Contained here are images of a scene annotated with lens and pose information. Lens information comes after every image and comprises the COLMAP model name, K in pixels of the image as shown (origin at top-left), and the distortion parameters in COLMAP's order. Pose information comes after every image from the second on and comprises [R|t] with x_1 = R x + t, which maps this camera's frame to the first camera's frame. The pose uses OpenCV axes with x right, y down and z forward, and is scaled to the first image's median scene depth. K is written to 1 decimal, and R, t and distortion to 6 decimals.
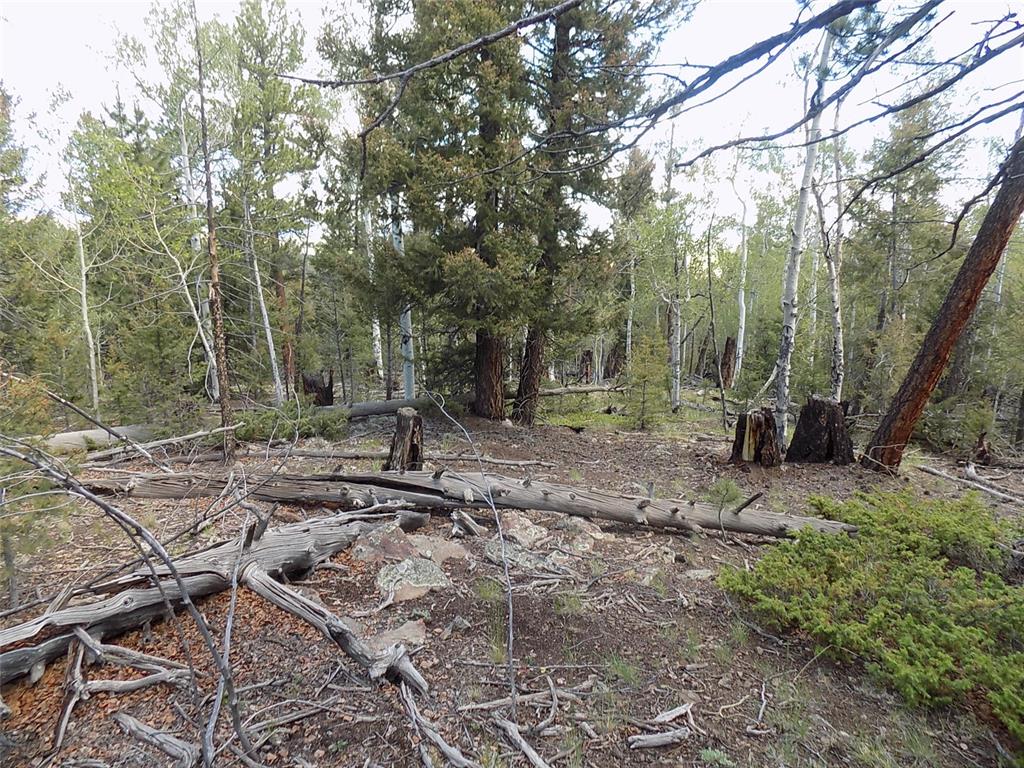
lens RADIAL K [[691.6, 0, 512.0], [0, 691.6, 384.0], [0, 0, 1]] dist [-0.075275, 0.077636]
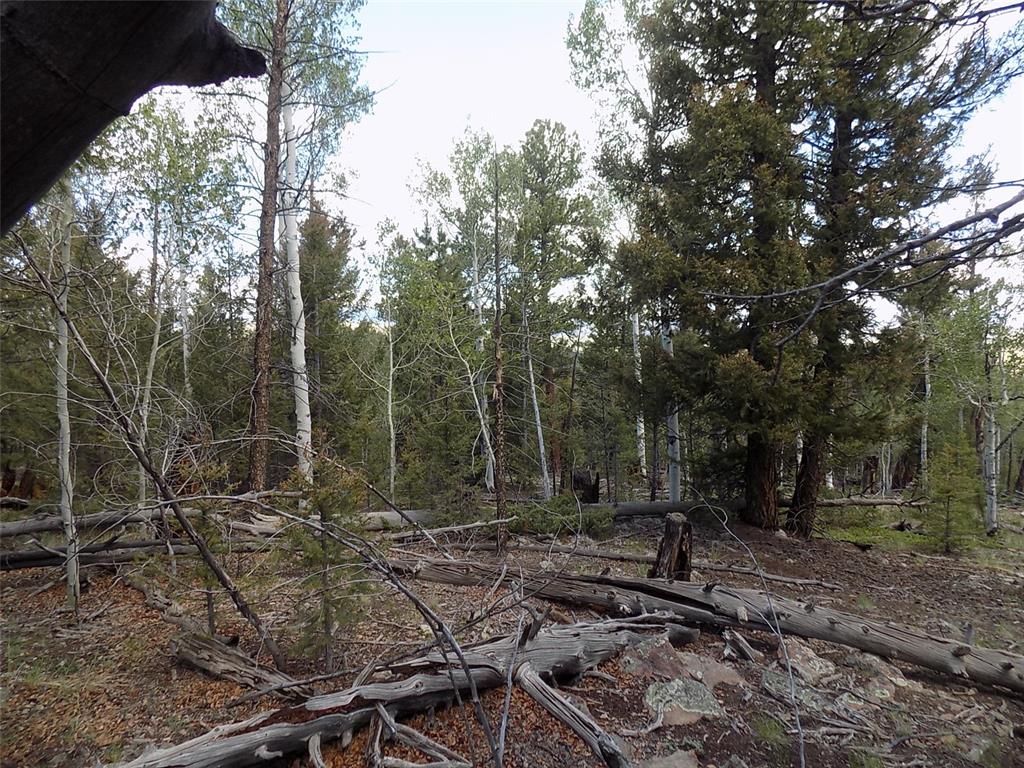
lens RADIAL K [[691.6, 0, 512.0], [0, 691.6, 384.0], [0, 0, 1]] dist [-0.075275, 0.077636]
pose [[0.930698, 0.005550, -0.365747, -0.010885], [-0.055949, 0.990279, -0.127344, -0.007755], [0.361485, 0.138982, 0.921961, -0.004228]]
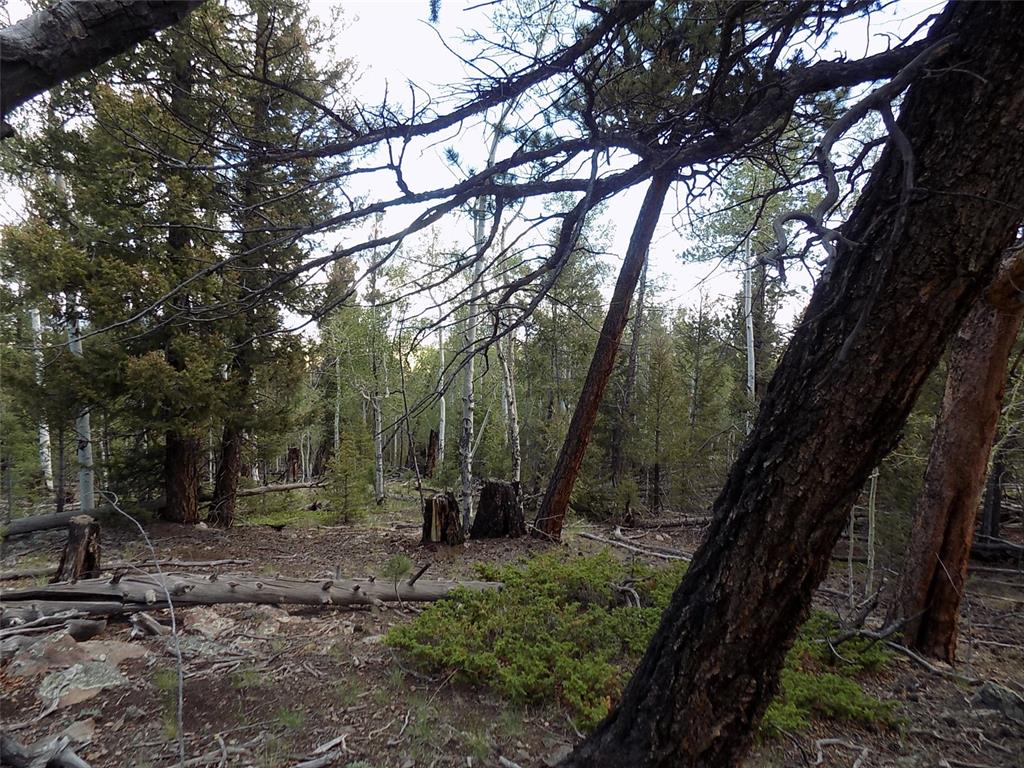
lens RADIAL K [[693.4, 0, 512.0], [0, 693.4, 384.0], [0, 0, 1]] dist [-0.071135, 0.081168]
pose [[0.918167, -0.008666, 0.396098, 0.018959], [0.062900, 0.990269, -0.124138, 0.006839], [-0.391168, 0.138894, 0.909778, -0.102205]]
